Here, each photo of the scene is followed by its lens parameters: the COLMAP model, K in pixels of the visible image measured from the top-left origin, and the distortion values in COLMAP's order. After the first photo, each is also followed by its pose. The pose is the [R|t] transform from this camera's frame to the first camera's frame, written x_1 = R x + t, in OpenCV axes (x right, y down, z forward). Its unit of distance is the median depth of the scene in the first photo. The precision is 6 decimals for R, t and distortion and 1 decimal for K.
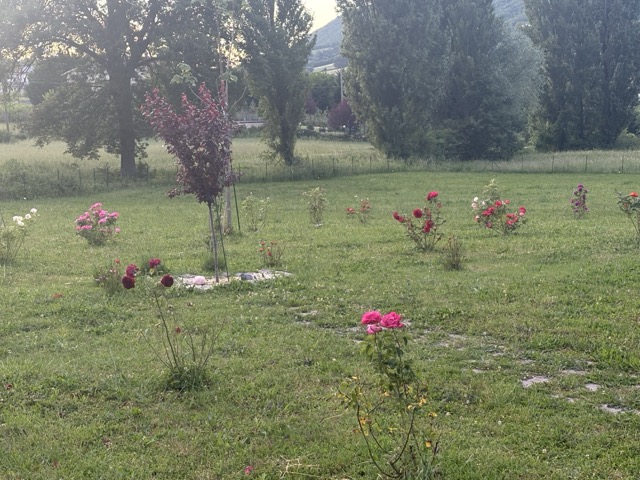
lens RADIAL K [[1087.0, 0, 319.0], [0, 1087.0, 236.4], [0, 0, 1]] dist [0.110565, 0.000000]
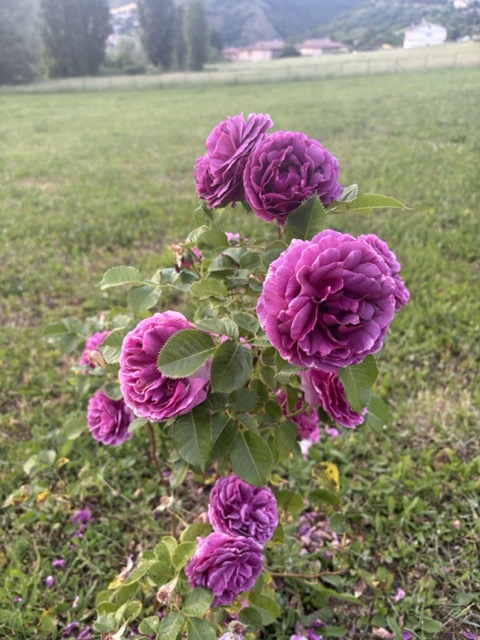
lens RADIAL K [[469.7, 0, 234.7], [0, 469.7, 329.5], [0, 0, 1]] dist [0.025805, -0.047794]
pose [[0.868504, -0.246425, 0.430087, 0.074608], [0.057105, 0.911634, 0.407017, -0.015225], [-0.492381, -0.328936, 0.805830, 0.306216]]
